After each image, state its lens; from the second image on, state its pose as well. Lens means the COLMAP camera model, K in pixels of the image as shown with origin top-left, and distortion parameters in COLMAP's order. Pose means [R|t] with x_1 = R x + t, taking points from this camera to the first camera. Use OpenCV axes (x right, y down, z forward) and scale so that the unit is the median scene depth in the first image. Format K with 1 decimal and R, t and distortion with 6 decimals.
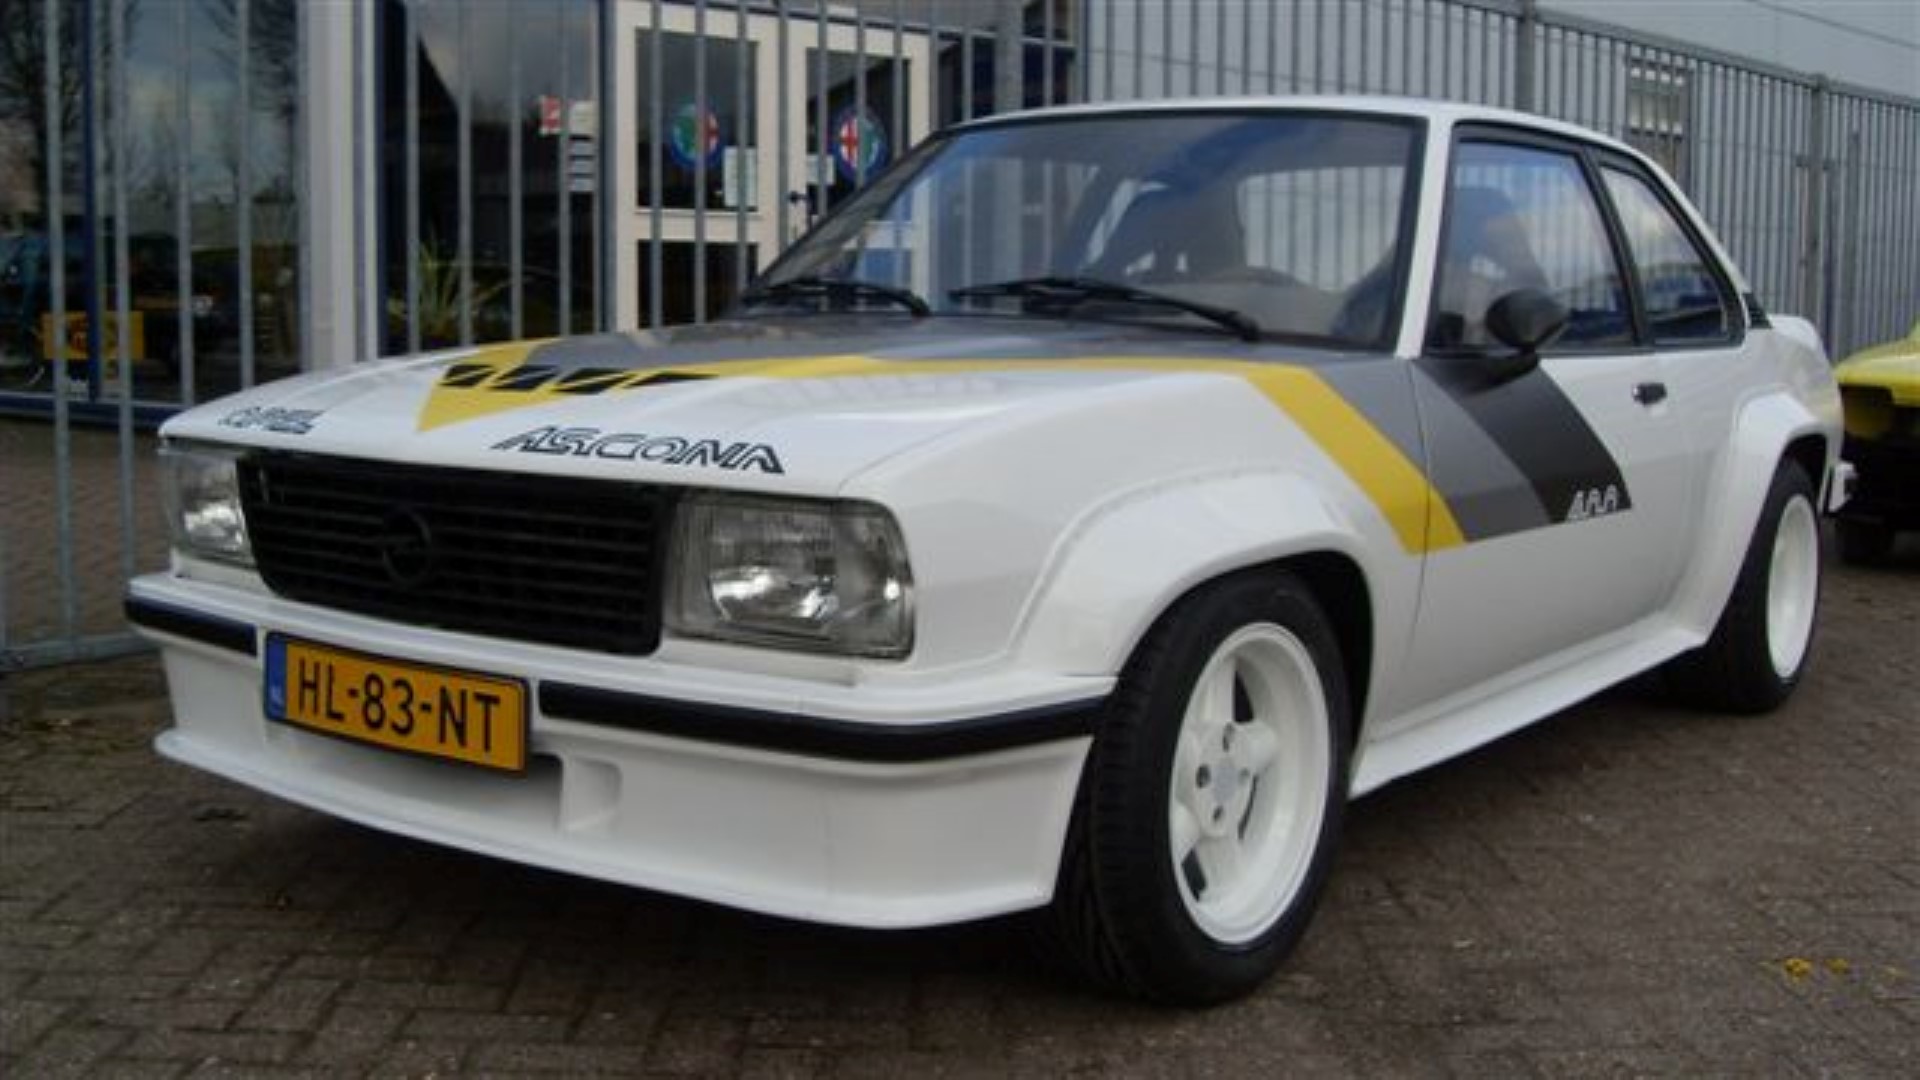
lens RADIAL K [[2136.9, 0, 960.0], [0, 2136.9, 540.0], [0, 0, 1]] dist [-0.197342, 0.201460]
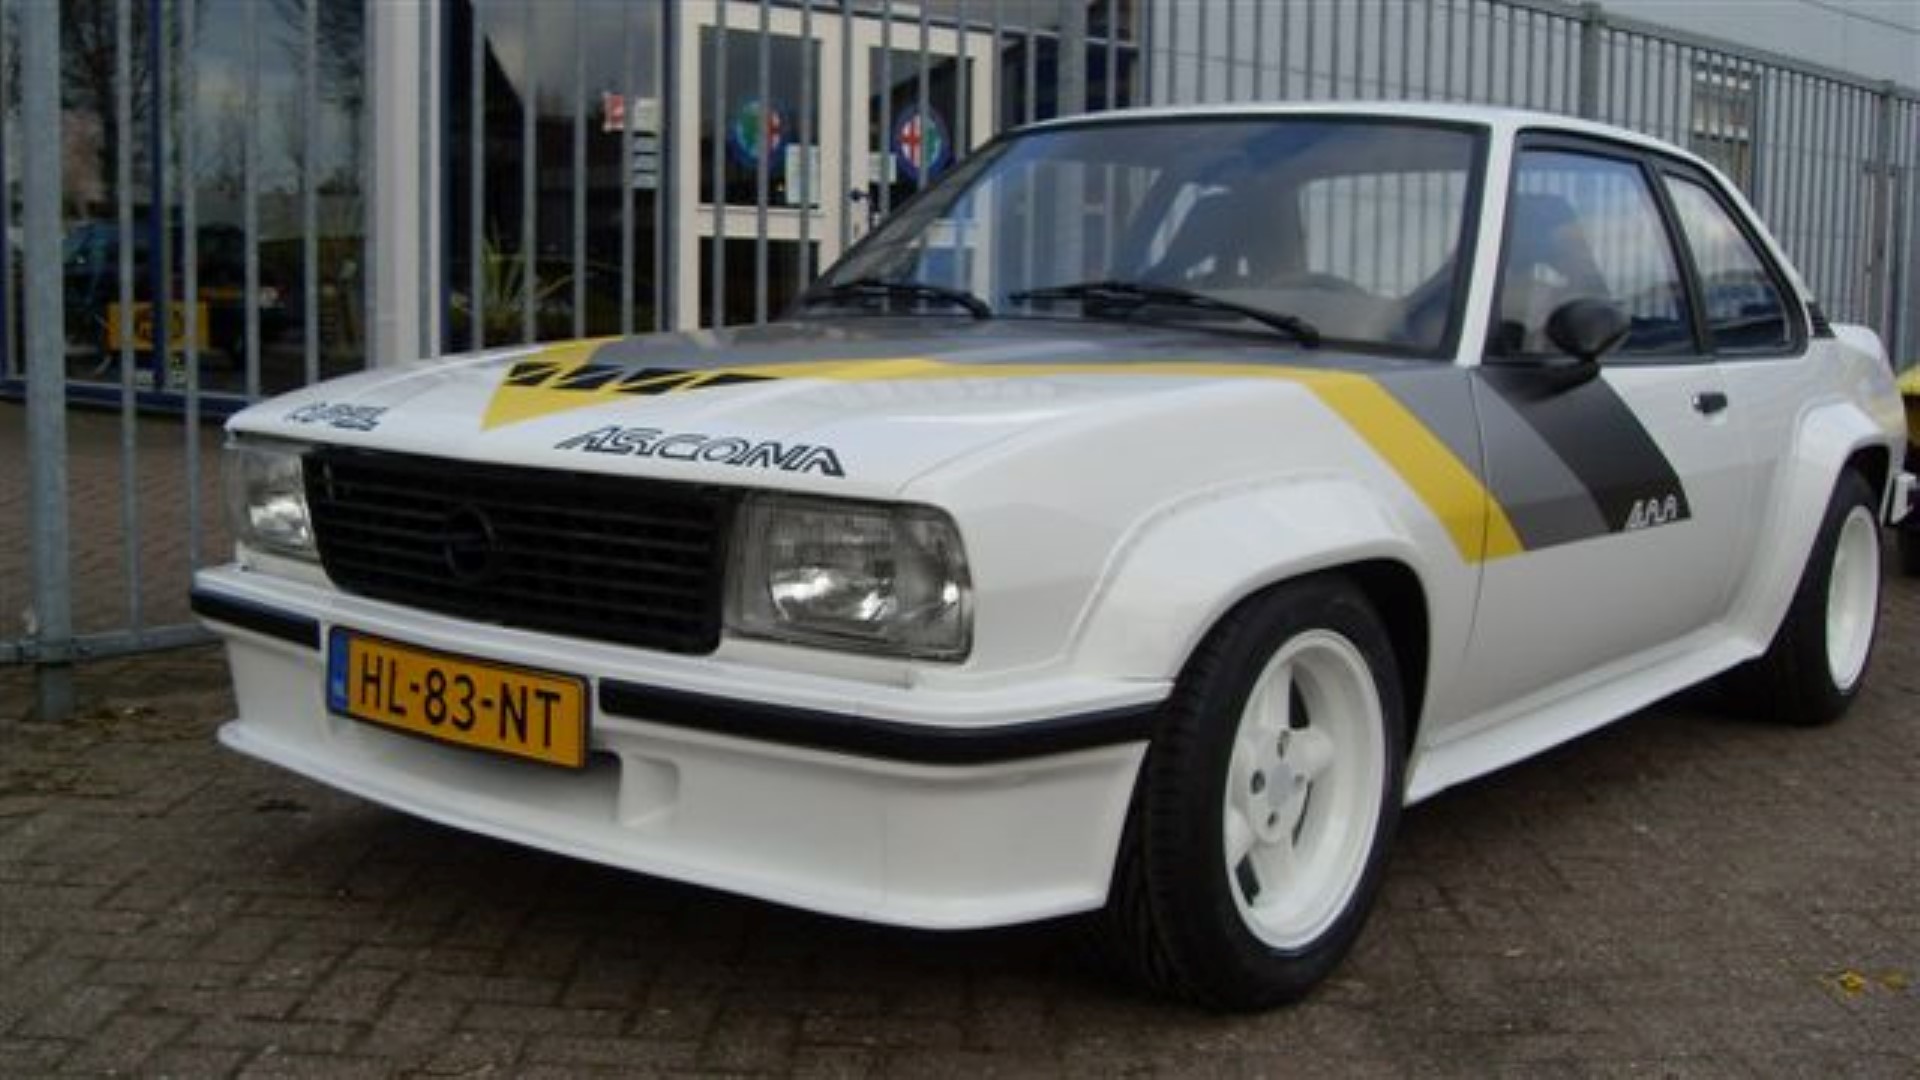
lens RADIAL K [[2136.9, 0, 960.0], [0, 2136.9, 540.0], [0, 0, 1]] dist [-0.197342, 0.201460]
pose [[0.999564, 0.012039, -0.026958, -0.000479], [-0.012003, 0.999927, 0.001500, -0.002592], [0.026974, -0.001175, 0.999635, -0.004771]]
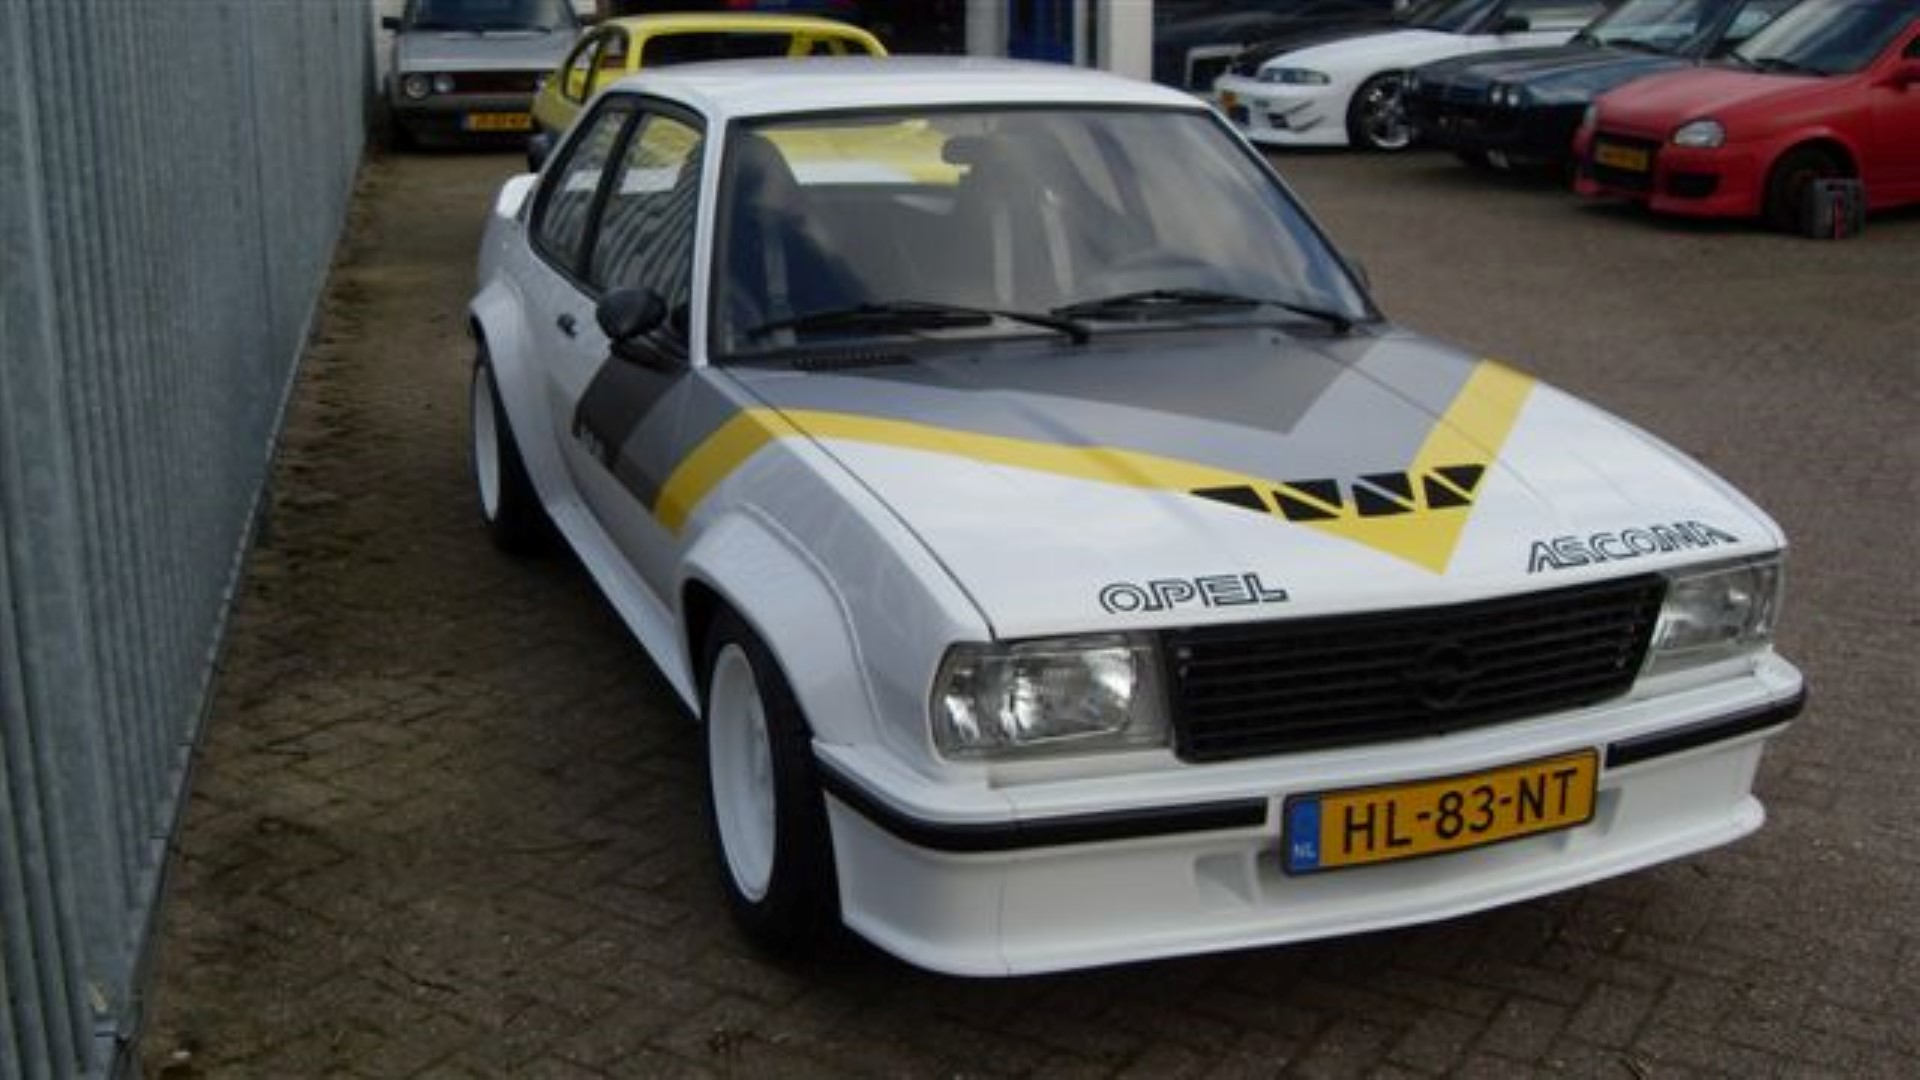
lens RADIAL K [[2136.9, 0, 960.0], [0, 2136.9, 540.0], [0, 0, 1]] dist [-0.197342, 0.201460]
pose [[0.542068, -0.239723, 0.805416, -1.148635], [0.102472, 0.970151, 0.219788, -0.302726], [-0.834063, -0.036608, 0.550453, 0.534036]]
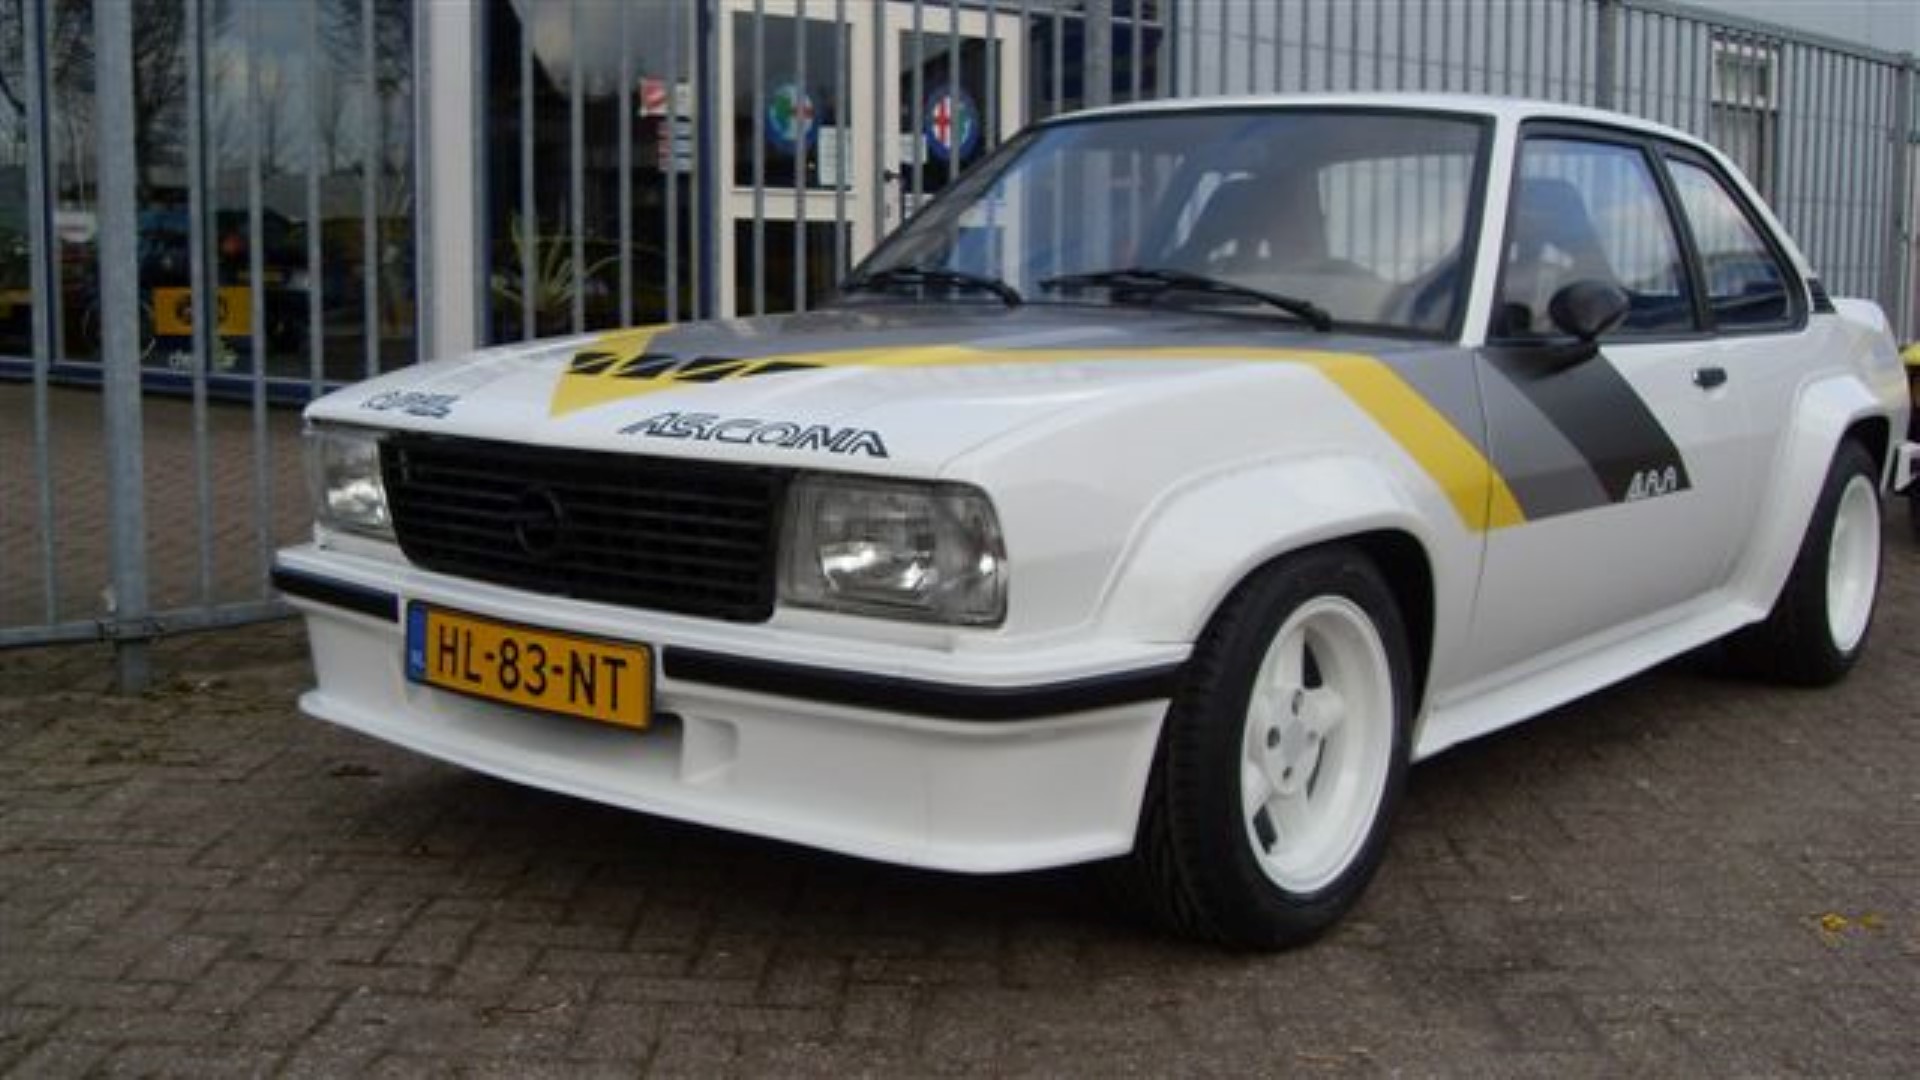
lens RADIAL K [[2136.9, 0, 960.0], [0, 2136.9, 540.0], [0, 0, 1]] dist [-0.197342, 0.201460]
pose [[0.999097, 0.004220, -0.042278, 0.000553], [-0.003632, 0.999896, 0.013982, -0.003306], [0.042333, -0.013816, 0.999008, -0.074103]]
